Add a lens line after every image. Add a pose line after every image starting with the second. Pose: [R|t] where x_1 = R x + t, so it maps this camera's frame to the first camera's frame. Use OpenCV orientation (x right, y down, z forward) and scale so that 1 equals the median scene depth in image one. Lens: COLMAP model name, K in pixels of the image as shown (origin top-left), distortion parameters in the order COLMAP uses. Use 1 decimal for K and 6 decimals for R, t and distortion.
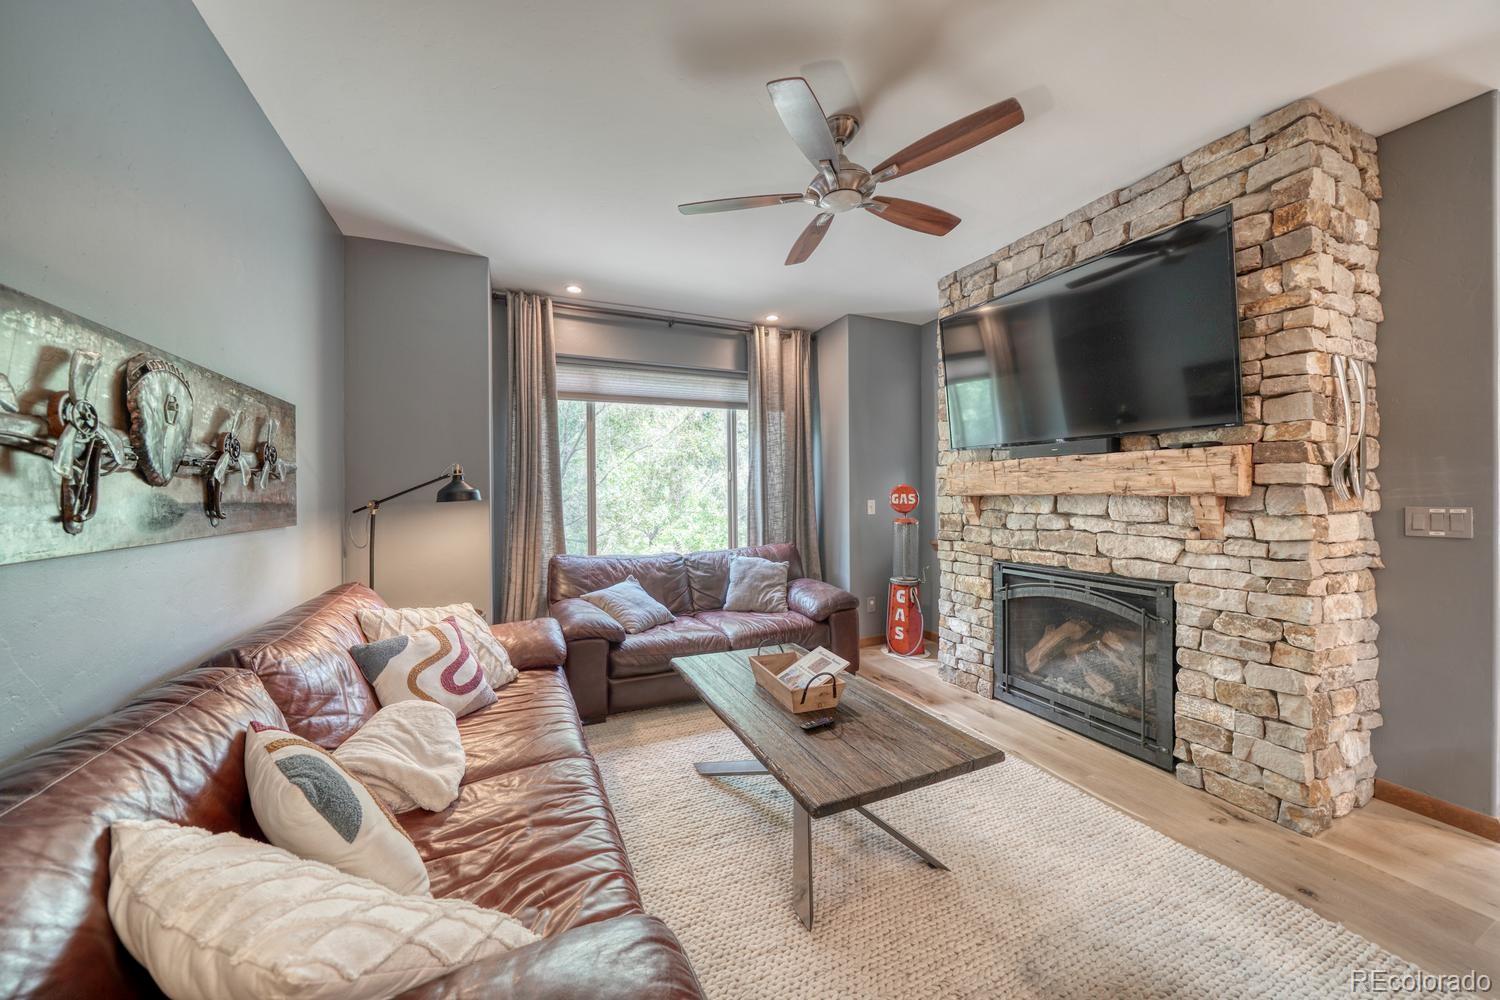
lens RADIAL K [[516.4, 0, 739.7], [0, 516.4, 496.0], [0, 0, 1]] dist [-0.006260, 0.000194]
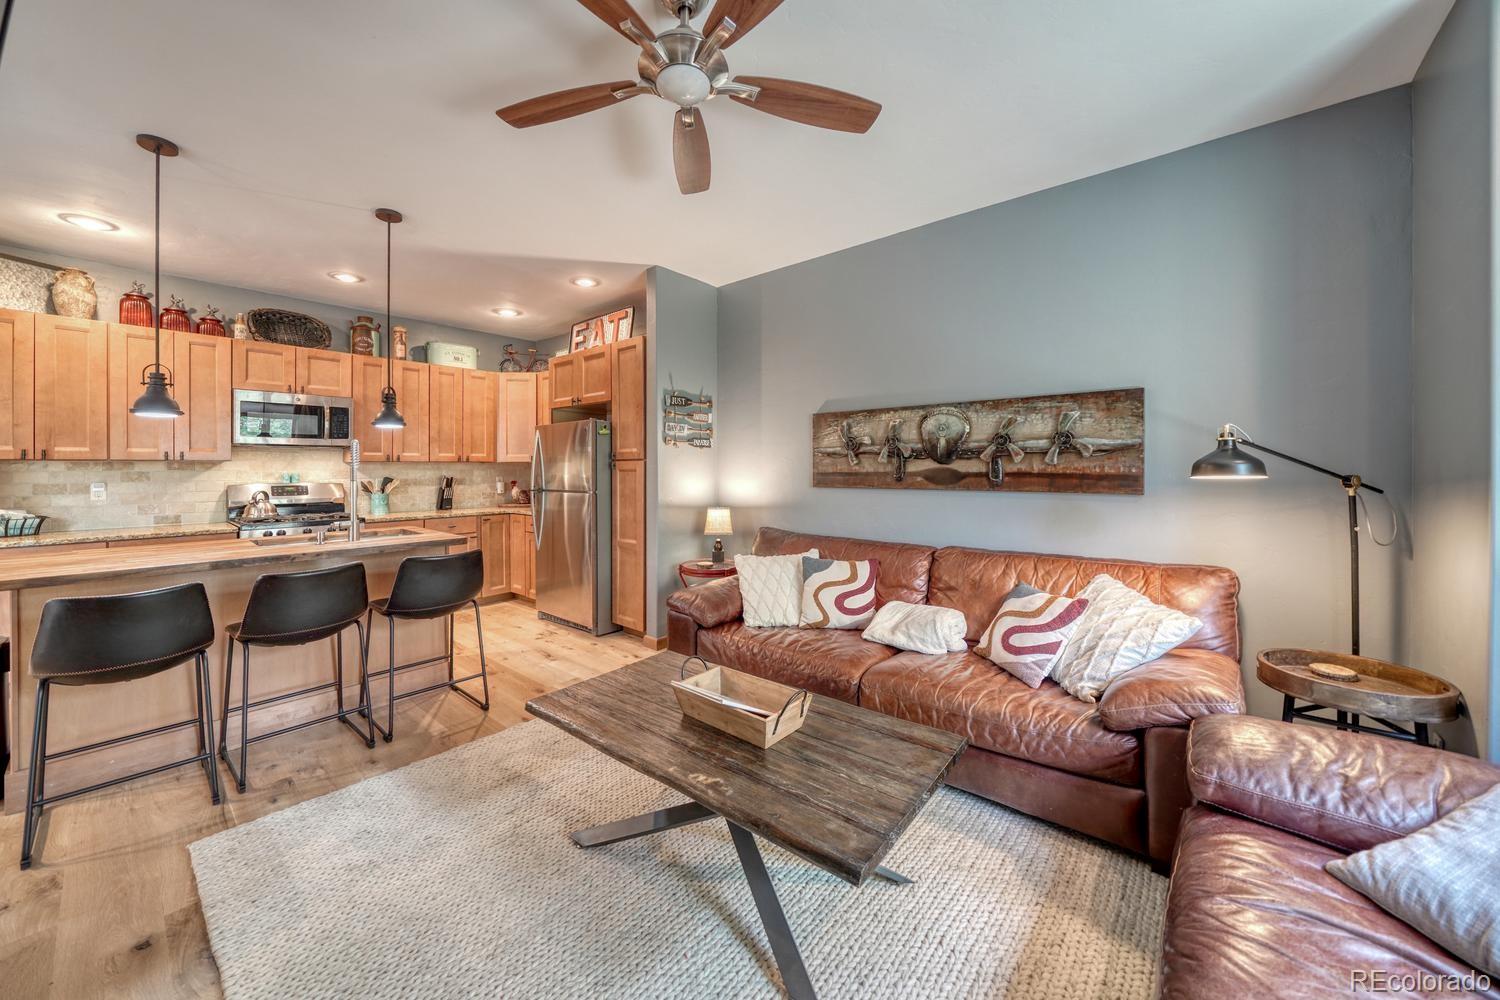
lens RADIAL K [[544.1, 0, 715.0], [0, 544.1, 471.3], [0, 0, 1]] dist [-0.001381, 0.000012]
pose [[-0.910159, 0.011345, -0.414104, 0.327239], [0.006896, 0.999901, 0.012238, -0.011192], [0.414202, 0.008283, -0.910147, 1.165728]]
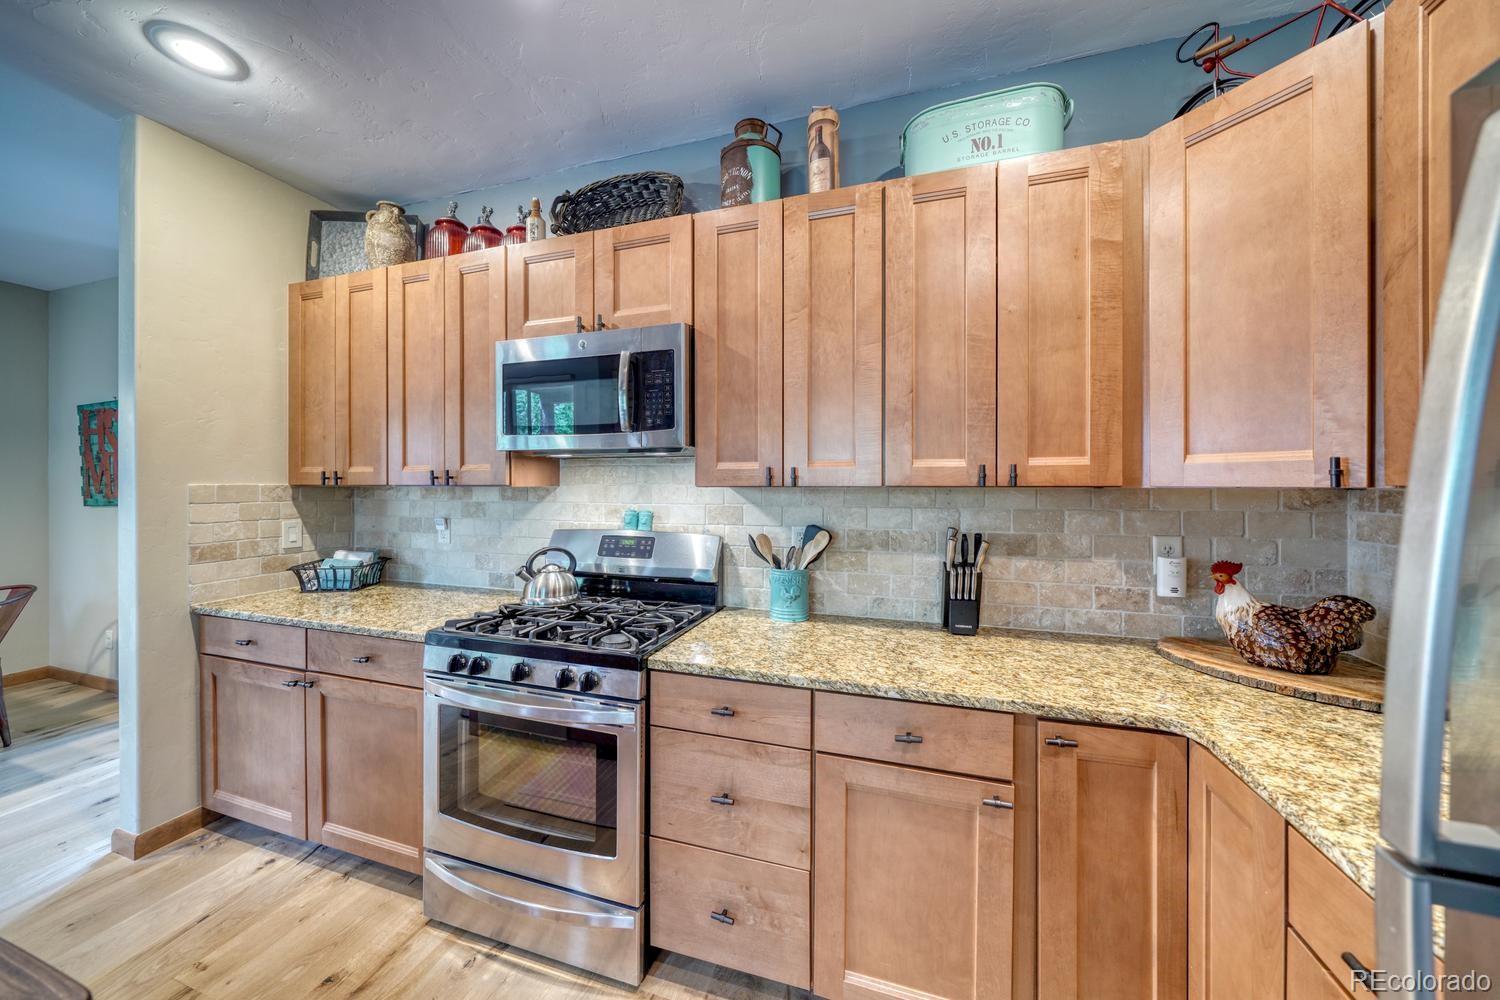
lens RADIAL K [[520.5, 0, 749.2], [0, 520.5, 485.3], [0, 0, 1]] dist [-0.009810, -0.000009]
pose [[-0.756473, 0.002503, 0.654020, 0.203830], [0.006345, 0.999974, 0.003512, -0.029668], [-0.653994, 0.006806, -0.756469, -0.214402]]
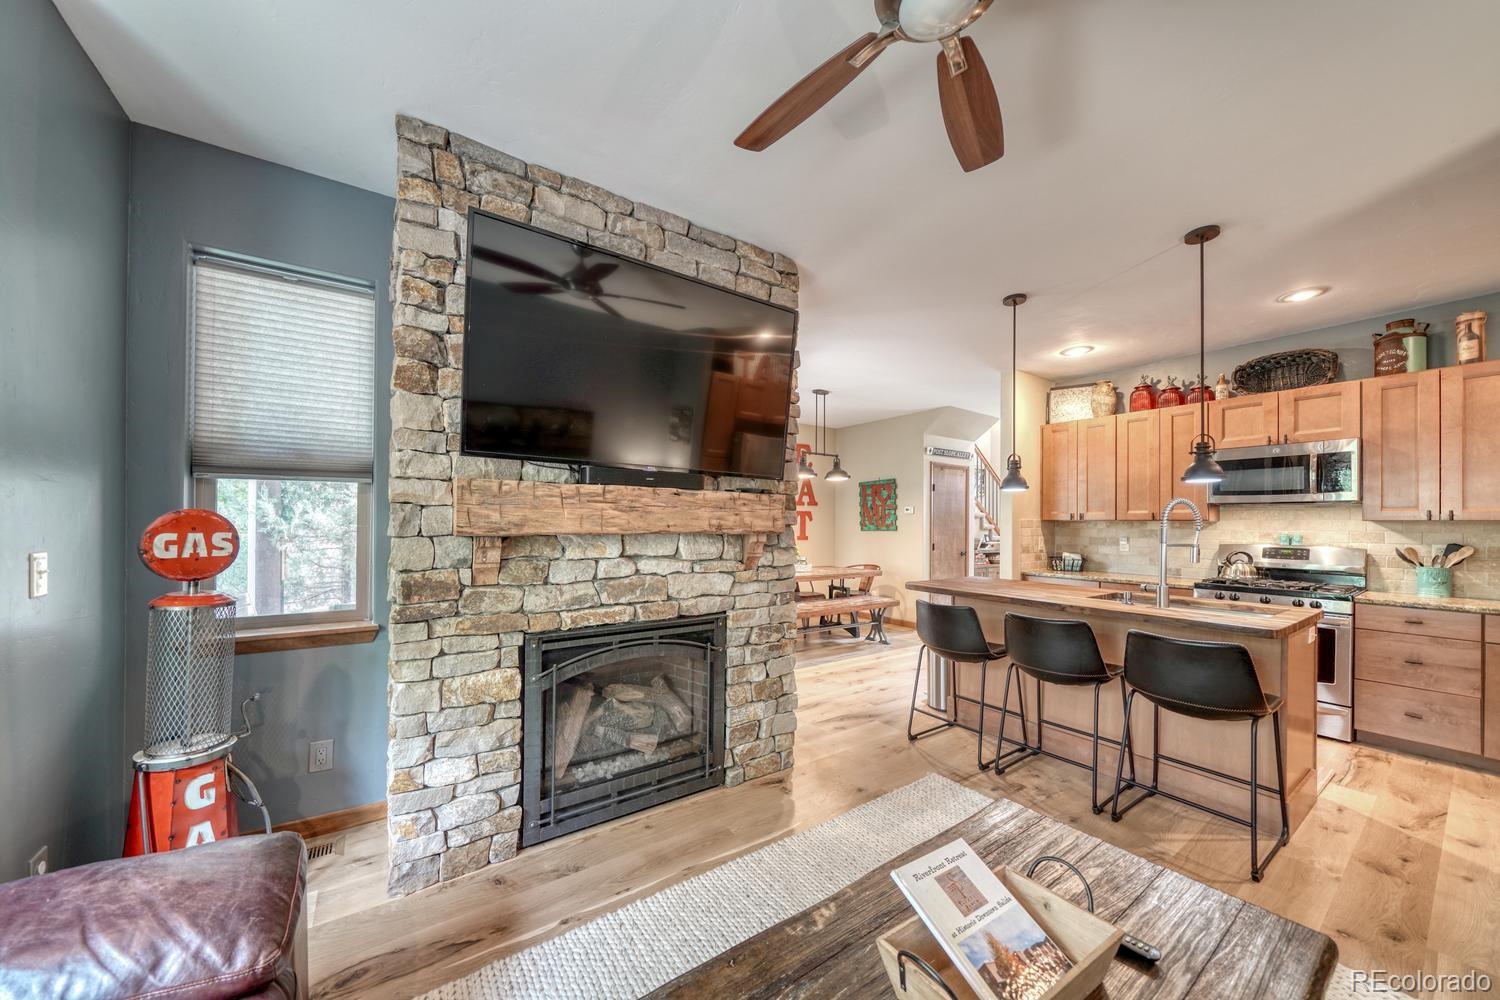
lens RADIAL K [[520.0, 0, 741.7], [0, 520.0, 520.1], [0, 0, 1]] dist [-0.007176, 0.000190]
pose [[-0.185123, 0.008772, 0.982676, -0.198403], [-0.002546, 0.999953, -0.009406, -0.014366], [-0.982712, -0.004243, -0.185091, 0.865718]]
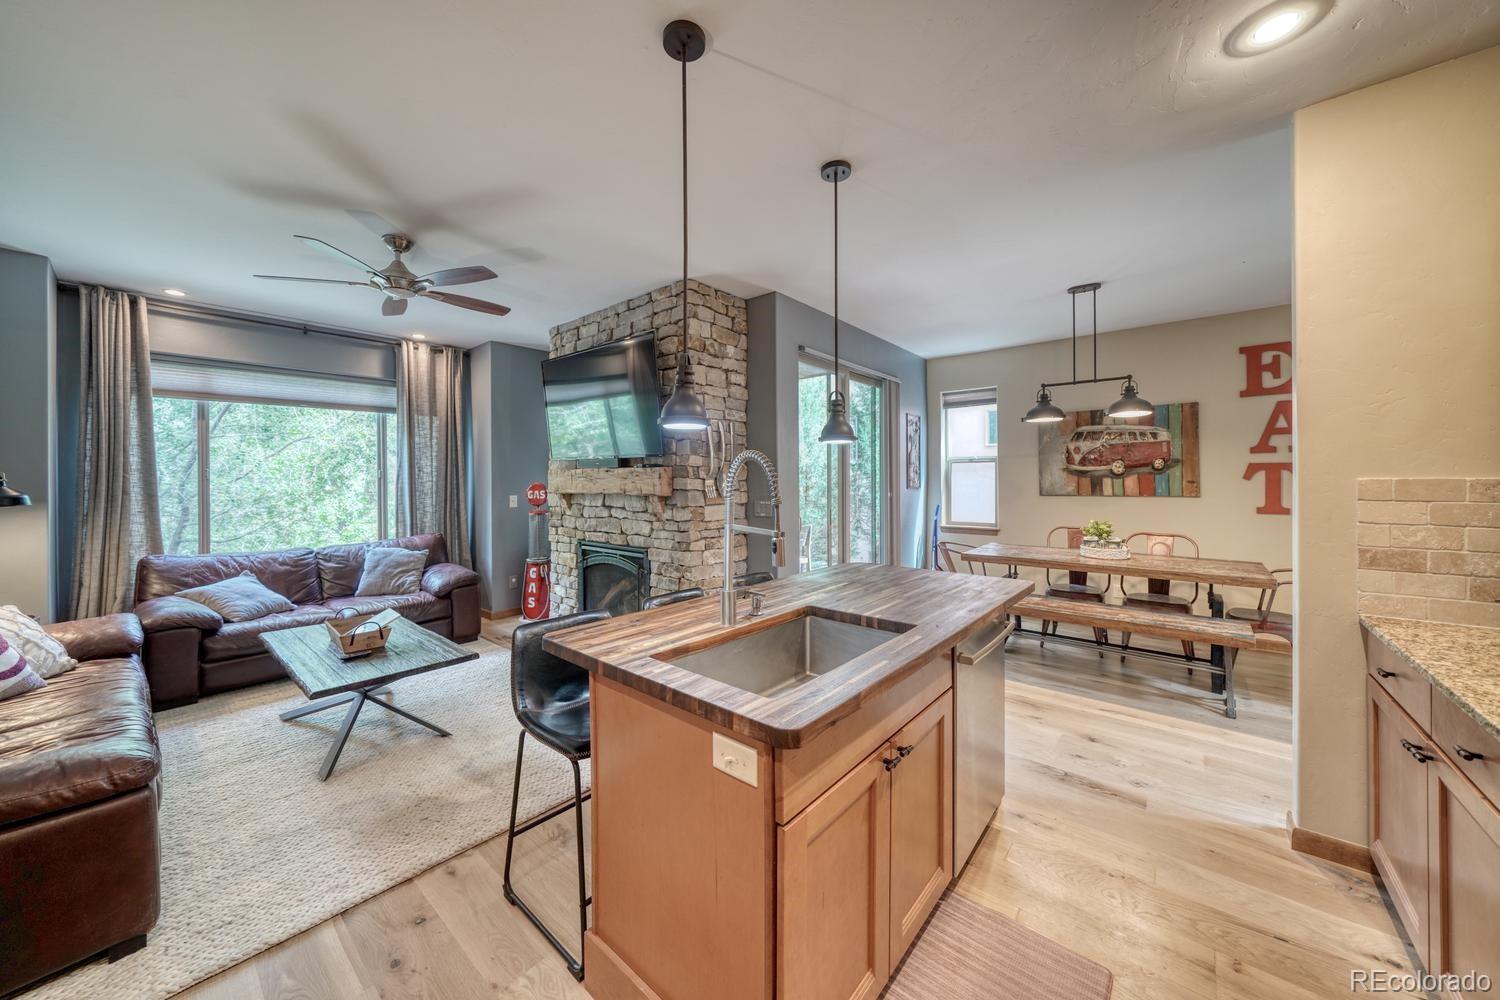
lens RADIAL K [[523.3, 0, 740.3], [0, 523.3, 479.7], [0, 0, 1]] dist [-0.006911, 0.000140]
pose [[0.901481, 0.001341, 0.432816, 0.281726], [0.001317, 0.999982, -0.005840, -0.029331], [-0.432816, 0.005834, 0.901463, -0.466034]]
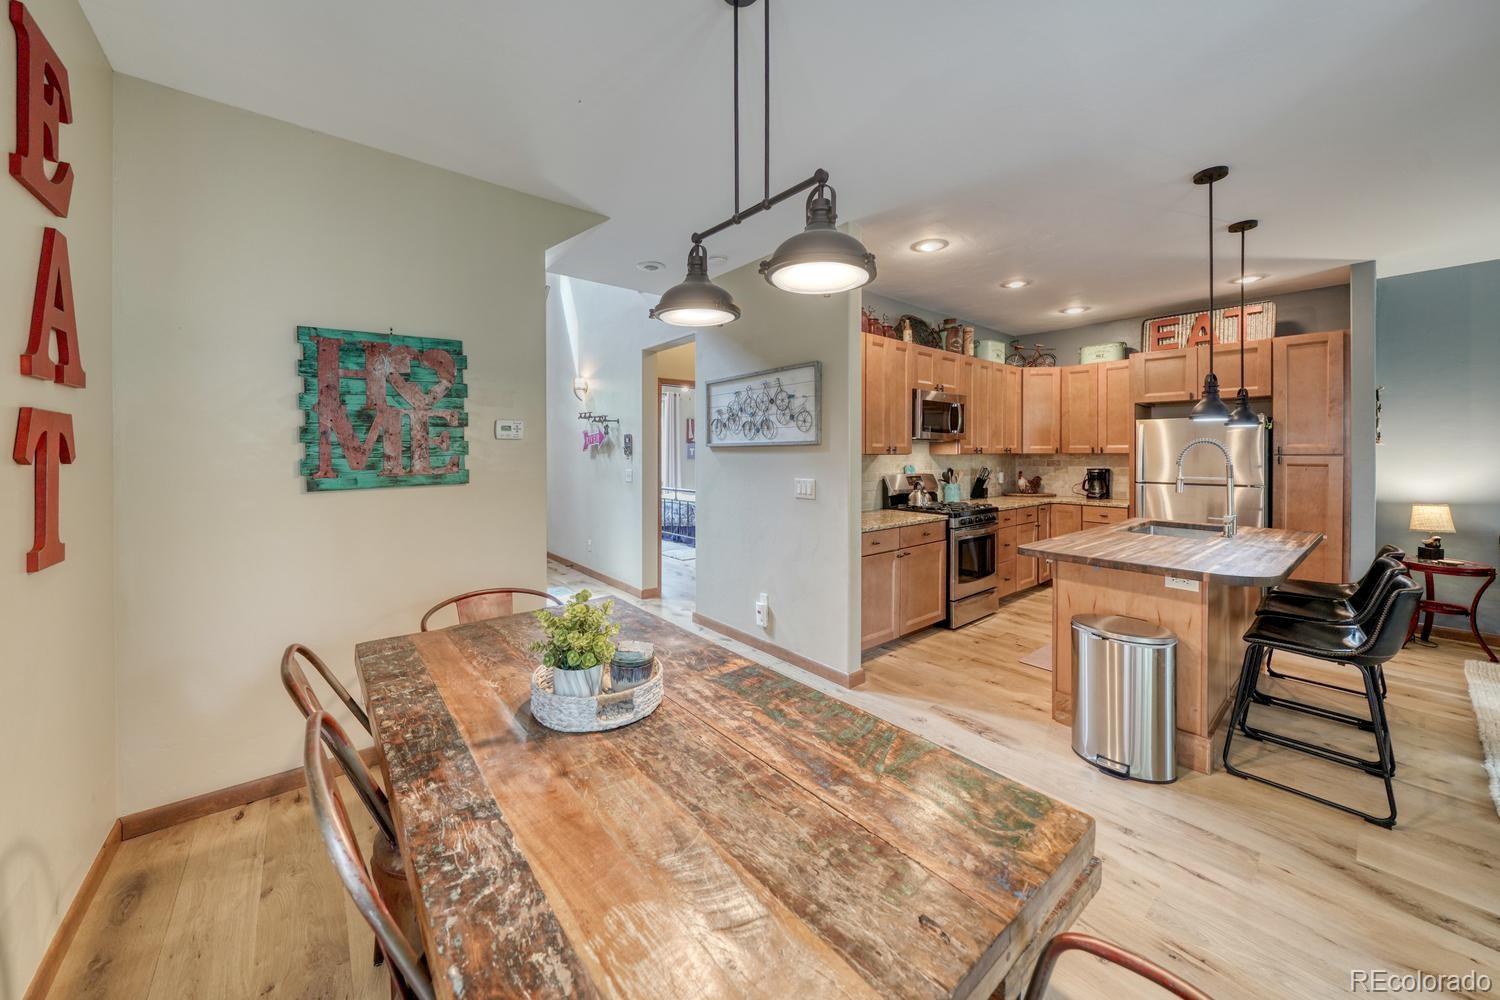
lens RADIAL K [[532.4, 0, 748.0], [0, 532.4, 455.4], [0, 0, 1]] dist [-0.000794, 0.000011]
pose [[-0.961243, 0.007017, -0.275614, 1.647775], [0.003701, 0.999914, 0.012550, -0.043798], [0.275678, 0.011044, -0.961186, 0.740021]]
